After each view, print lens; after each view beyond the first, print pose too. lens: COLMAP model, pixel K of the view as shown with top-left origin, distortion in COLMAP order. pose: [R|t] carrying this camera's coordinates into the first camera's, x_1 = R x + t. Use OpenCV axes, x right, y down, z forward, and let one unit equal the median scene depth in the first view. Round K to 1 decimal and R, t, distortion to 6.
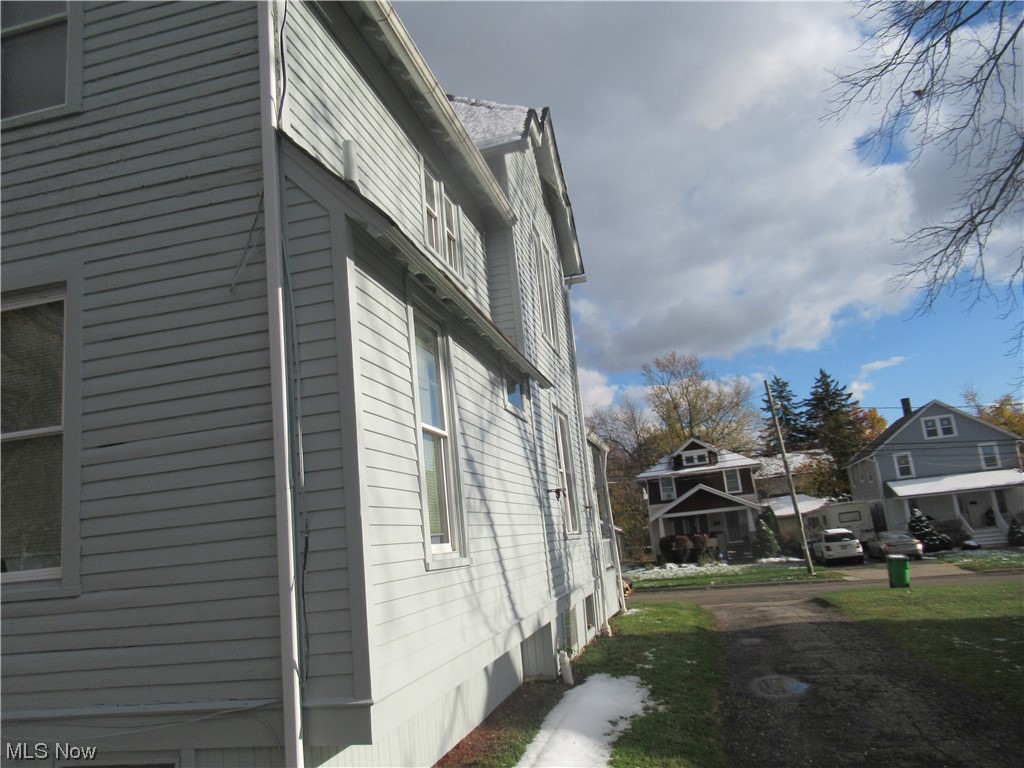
lens RADIAL K [[762.8, 0, 510.5], [0, 762.8, 383.5], [0, 0, 1]] dist [0.007661, -0.009682]
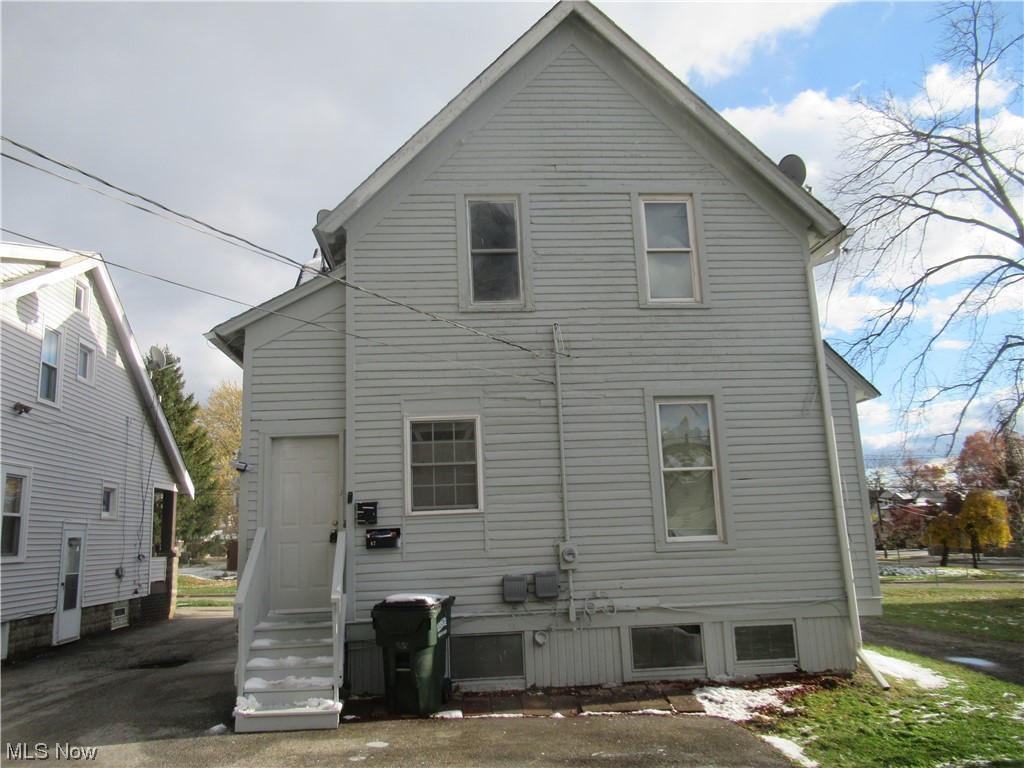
lens RADIAL K [[762.8, 0, 511.0], [0, 762.8, 384.7], [0, 0, 1]] dist [0.007661, -0.009682]
pose [[0.950906, 0.111941, 0.288526, -1.704729], [-0.110096, 0.993662, -0.022669, -0.056964], [-0.289235, -0.010209, 0.957204, -0.799002]]
